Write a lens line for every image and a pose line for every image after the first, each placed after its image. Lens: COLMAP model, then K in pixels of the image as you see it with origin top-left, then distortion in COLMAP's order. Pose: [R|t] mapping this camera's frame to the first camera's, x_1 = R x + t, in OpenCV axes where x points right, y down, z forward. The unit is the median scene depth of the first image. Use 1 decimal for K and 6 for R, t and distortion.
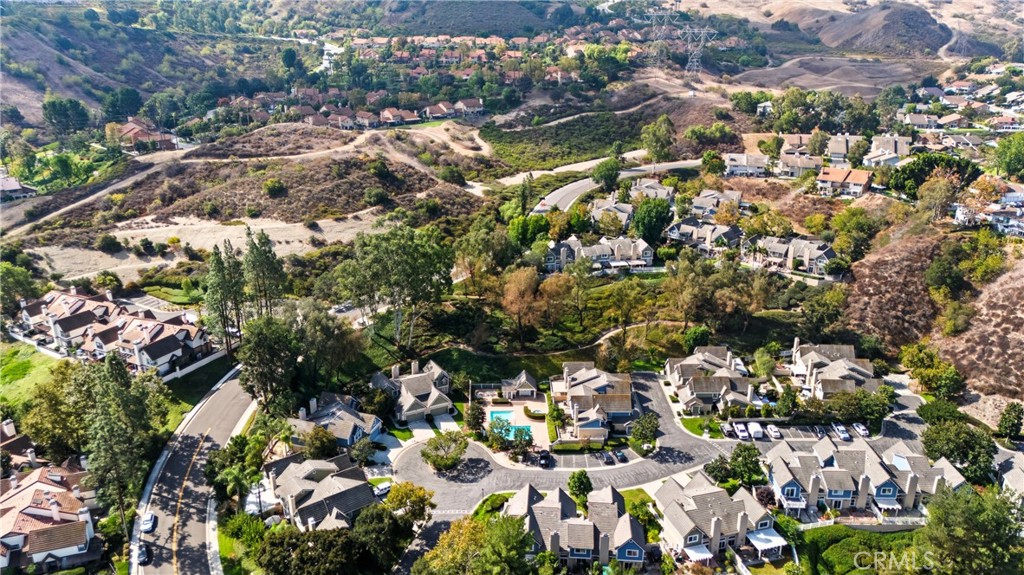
lens RADIAL K [[756.5, 0, 508.4], [0, 756.5, 287.6], [0, 0, 1]] dist [0.066465, -0.051477]
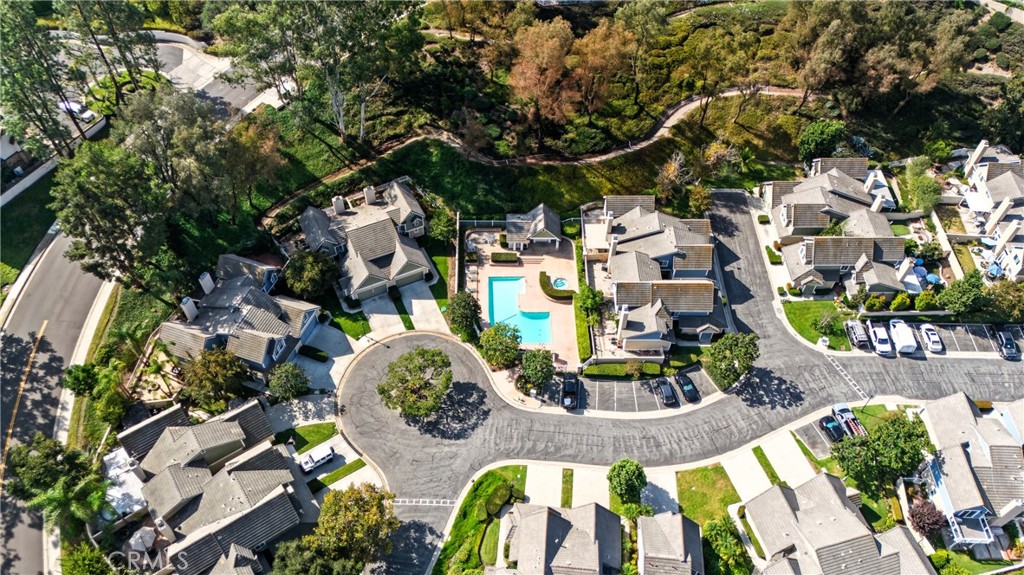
lens RADIAL K [[756.5, 0, 512.0], [0, 756.5, 294.7], [0, 0, 1]] dist [0.066465, -0.051477]
pose [[0.999861, 0.016669, -0.000839, -0.002898], [-0.013802, 0.854090, 0.519942, -0.164596], [0.009384, -0.519858, 0.854201, 0.446618]]
